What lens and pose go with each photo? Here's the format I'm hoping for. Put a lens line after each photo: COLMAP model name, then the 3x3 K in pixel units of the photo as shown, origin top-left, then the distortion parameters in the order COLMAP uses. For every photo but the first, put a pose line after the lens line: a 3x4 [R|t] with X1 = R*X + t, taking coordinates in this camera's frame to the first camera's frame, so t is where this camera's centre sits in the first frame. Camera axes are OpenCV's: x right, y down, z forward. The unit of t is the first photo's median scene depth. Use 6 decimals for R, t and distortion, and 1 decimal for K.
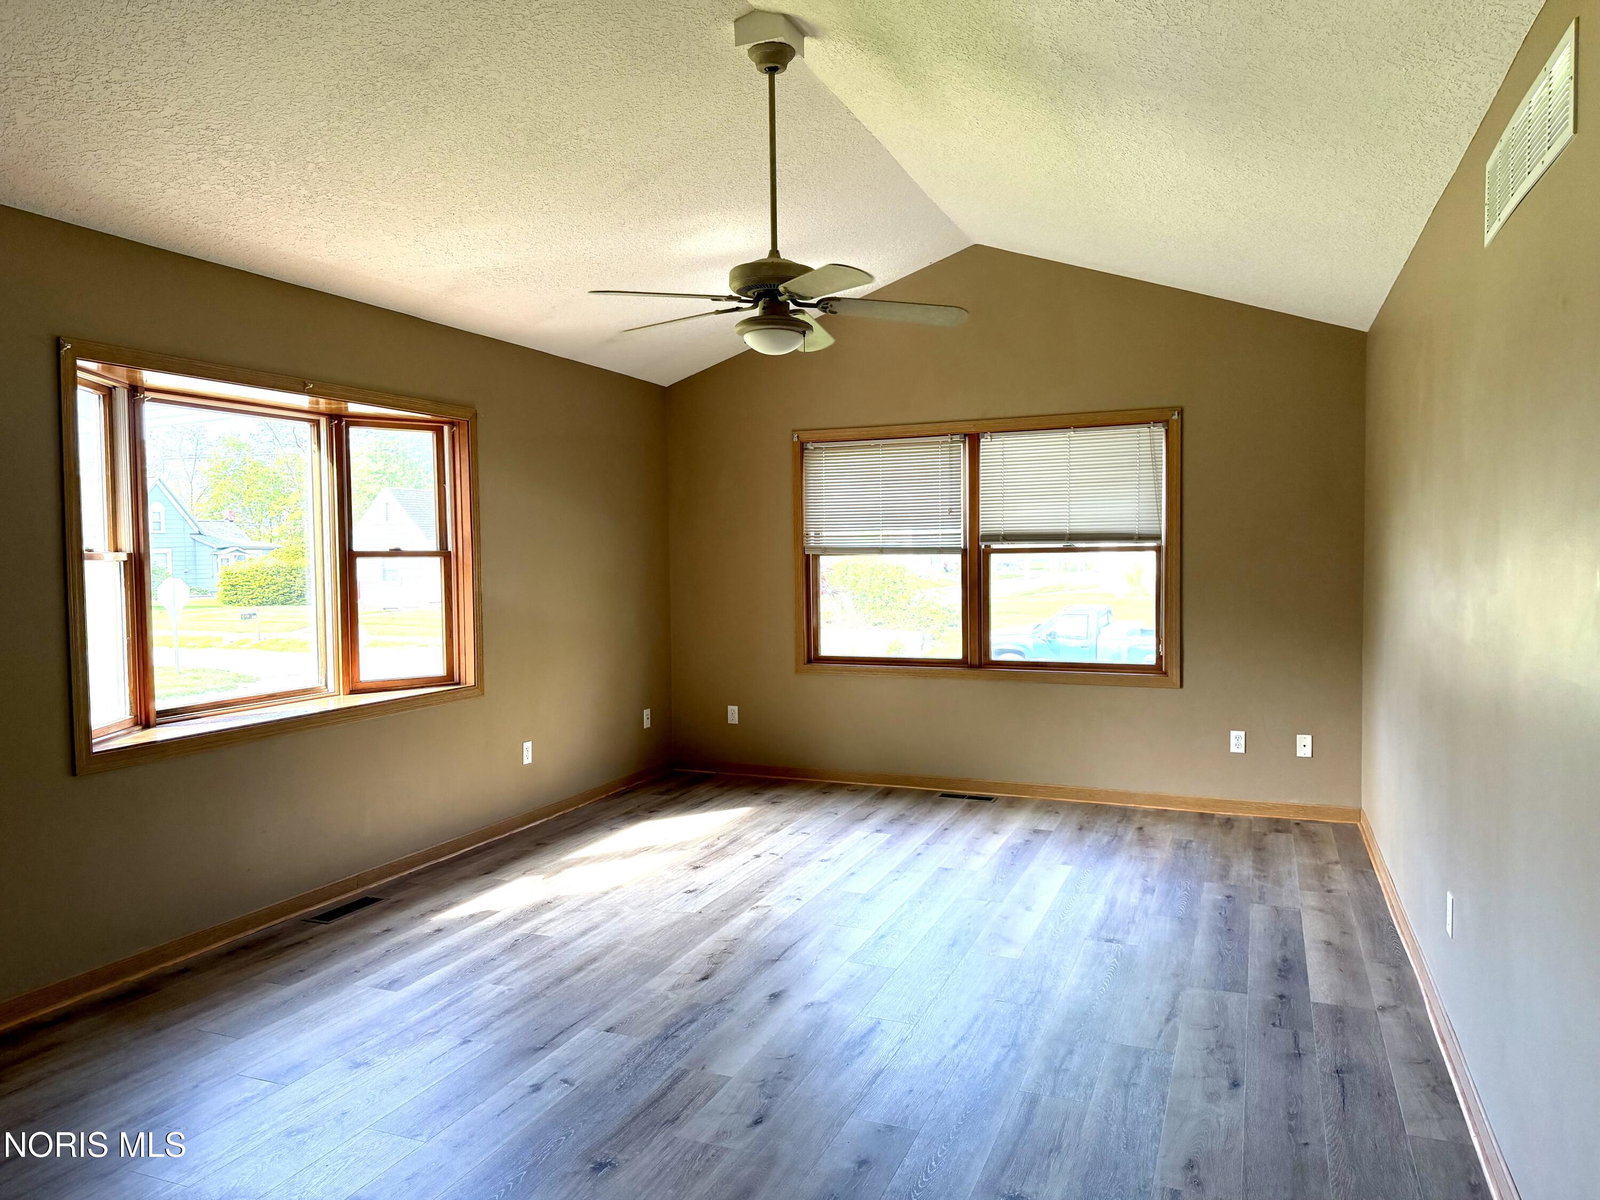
lens RADIAL K [[1160.1, 0, 786.4], [0, 1160.1, 590.0], [0, 0, 1]] dist [0.096641, -0.077349]
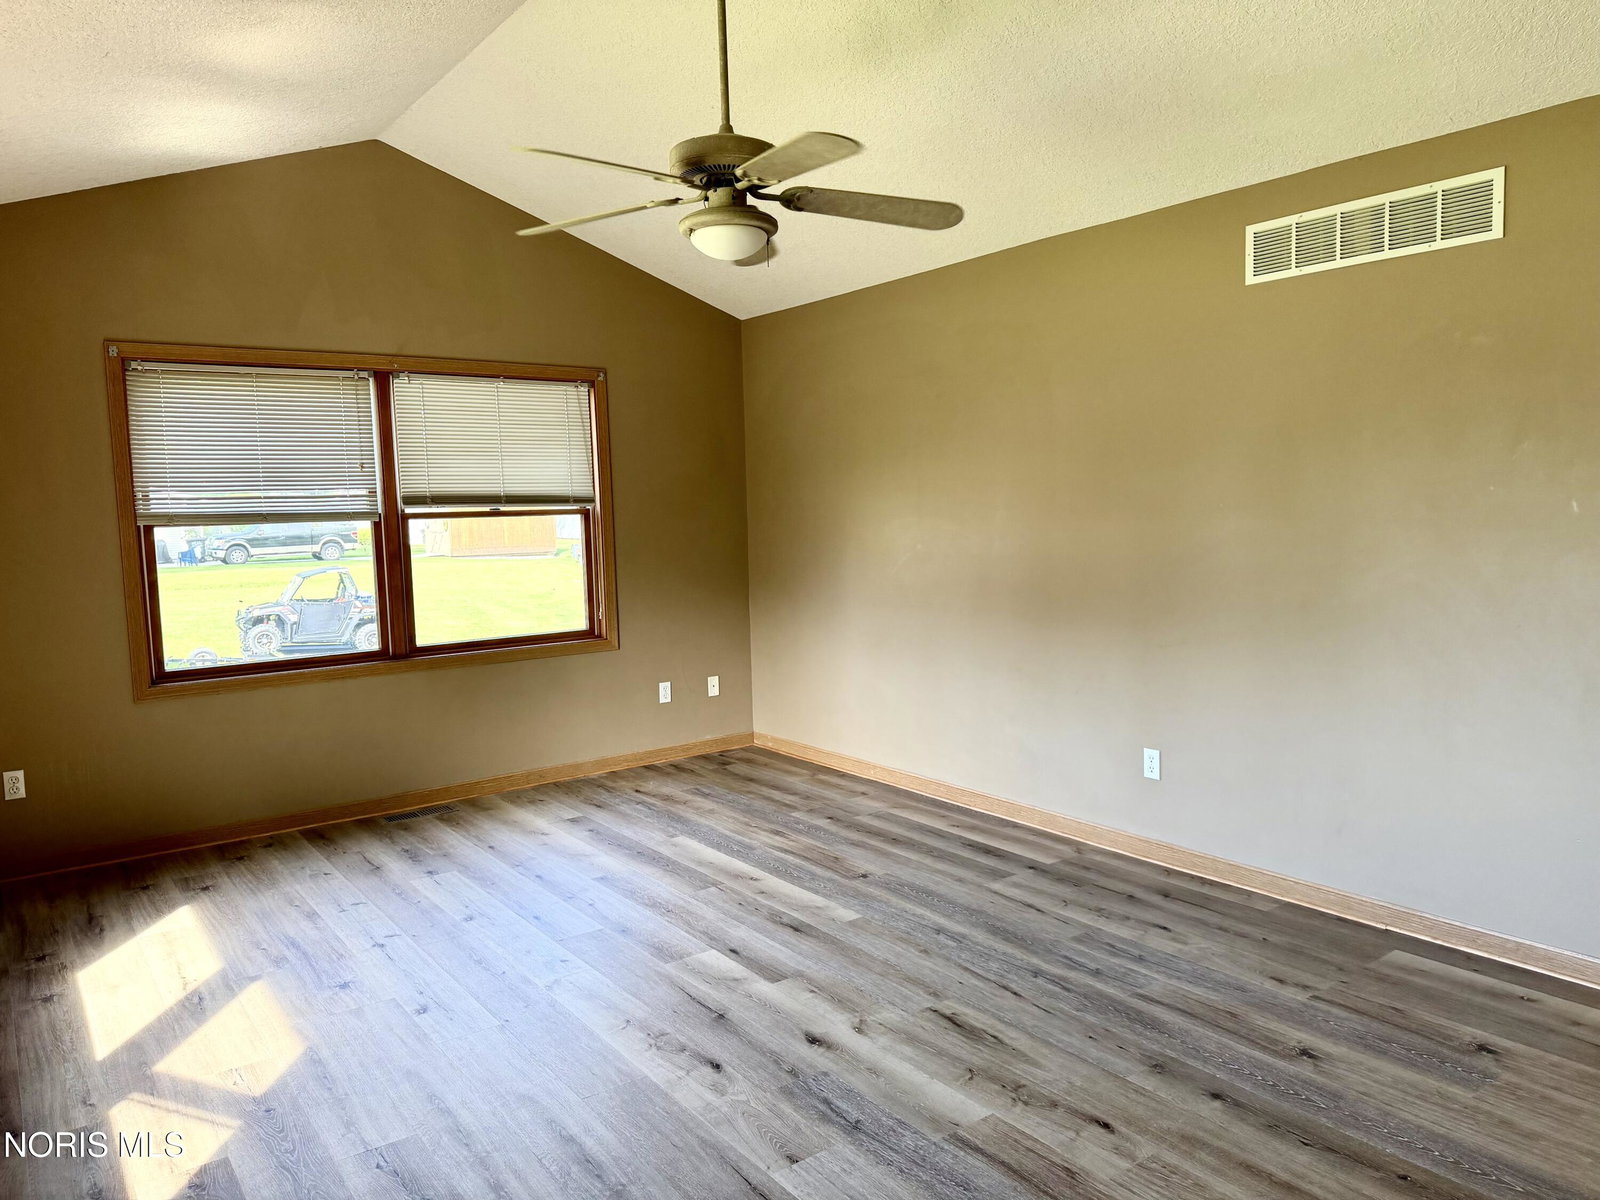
lens RADIAL K [[1160.1, 0, 804.1], [0, 1160.1, 607.6], [0, 0, 1]] dist [0.096641, -0.077349]
pose [[0.493959, -0.086782, 0.865144, -0.454242], [0.045969, 0.996222, 0.073684, -0.018804], [-0.868269, 0.003373, 0.496081, 0.366662]]
